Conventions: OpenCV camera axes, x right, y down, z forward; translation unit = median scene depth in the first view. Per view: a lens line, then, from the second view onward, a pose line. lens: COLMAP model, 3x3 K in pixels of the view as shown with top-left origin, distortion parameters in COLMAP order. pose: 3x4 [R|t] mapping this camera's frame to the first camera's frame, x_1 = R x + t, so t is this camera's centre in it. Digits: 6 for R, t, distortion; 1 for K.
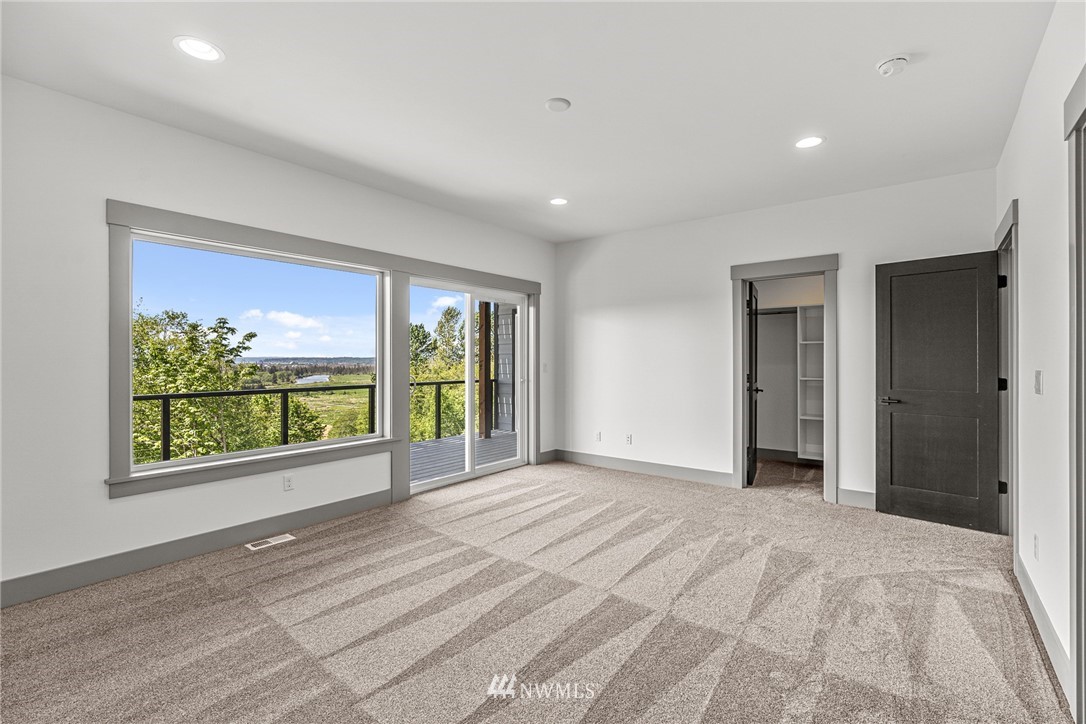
lens RADIAL K [[492.8, 0, 549.4], [0, 492.8, 358.5], [0, 0, 1]] dist [-0.007671, 0.003635]
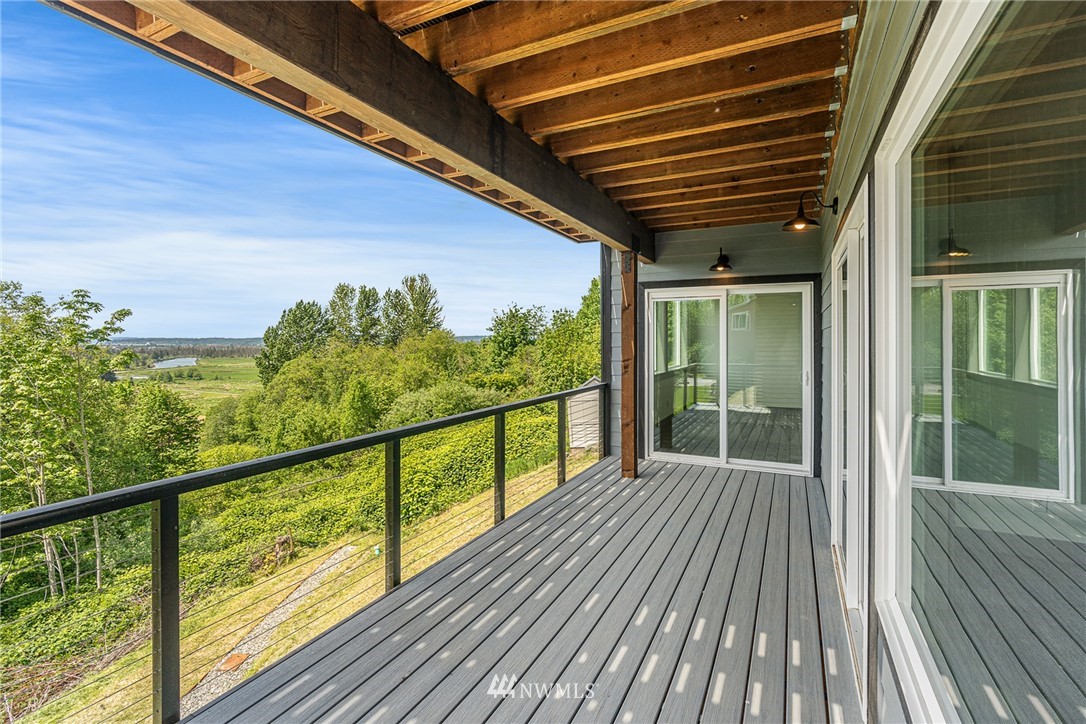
lens RADIAL K [[492.8, 0, 542.1], [0, 492.8, 351.1], [0, 0, 1]] dist [-0.007671, 0.003635]
pose [[0.980404, -0.004206, 0.196951, -0.124246], [-0.000563, 0.999708, 0.024152, -0.007219], [-0.196995, -0.023790, 0.980116, 0.126990]]
